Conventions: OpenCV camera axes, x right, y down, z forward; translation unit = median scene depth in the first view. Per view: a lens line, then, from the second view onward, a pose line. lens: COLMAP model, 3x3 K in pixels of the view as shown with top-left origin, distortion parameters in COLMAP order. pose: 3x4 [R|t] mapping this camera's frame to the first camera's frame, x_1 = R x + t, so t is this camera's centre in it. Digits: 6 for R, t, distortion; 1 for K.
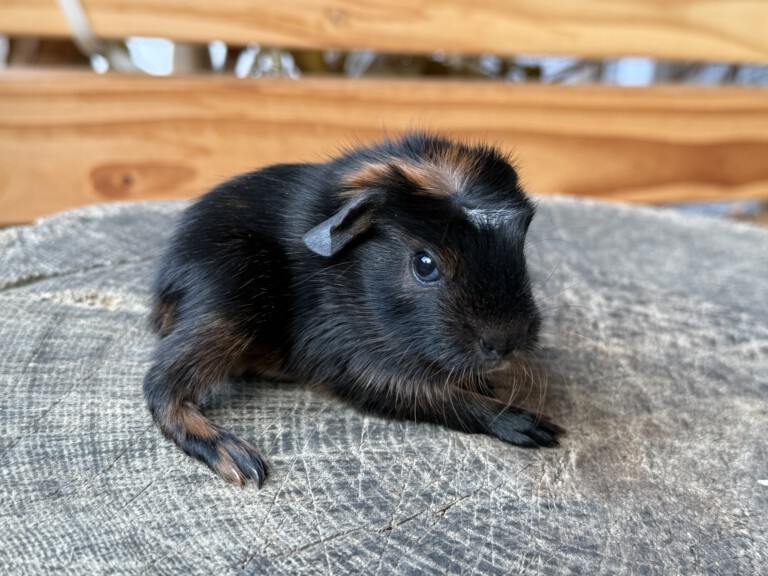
lens RADIAL K [[1017.0, 0, 384.0], [0, 1017.0, 288.0], [0, 0, 1]] dist [0.213536, -0.658178]
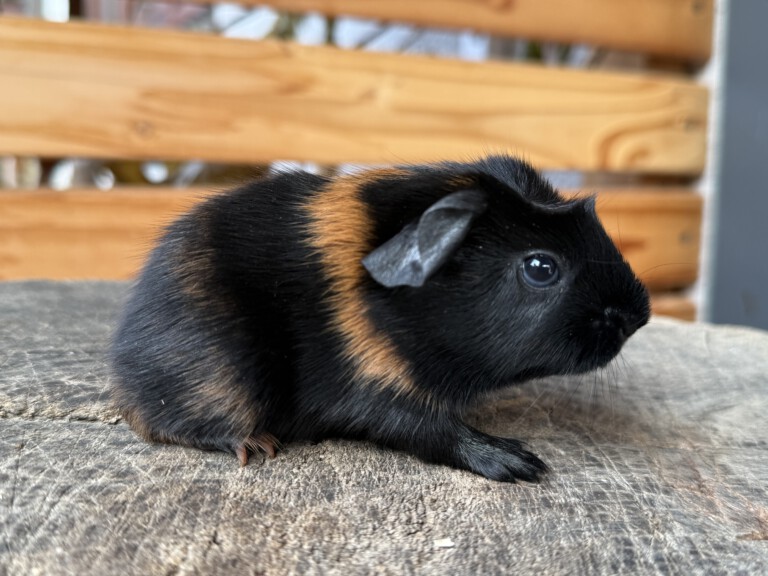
lens RADIAL K [[790.6, 0, 384.0], [0, 790.6, 288.0], [0, 0, 1]] dist [0.097770, -0.328980]
pose [[0.995614, -0.051654, 0.078008, 0.229230], [0.062131, 0.988415, -0.138476, 0.045656], [-0.069952, 0.142716, 0.987289, 0.364427]]
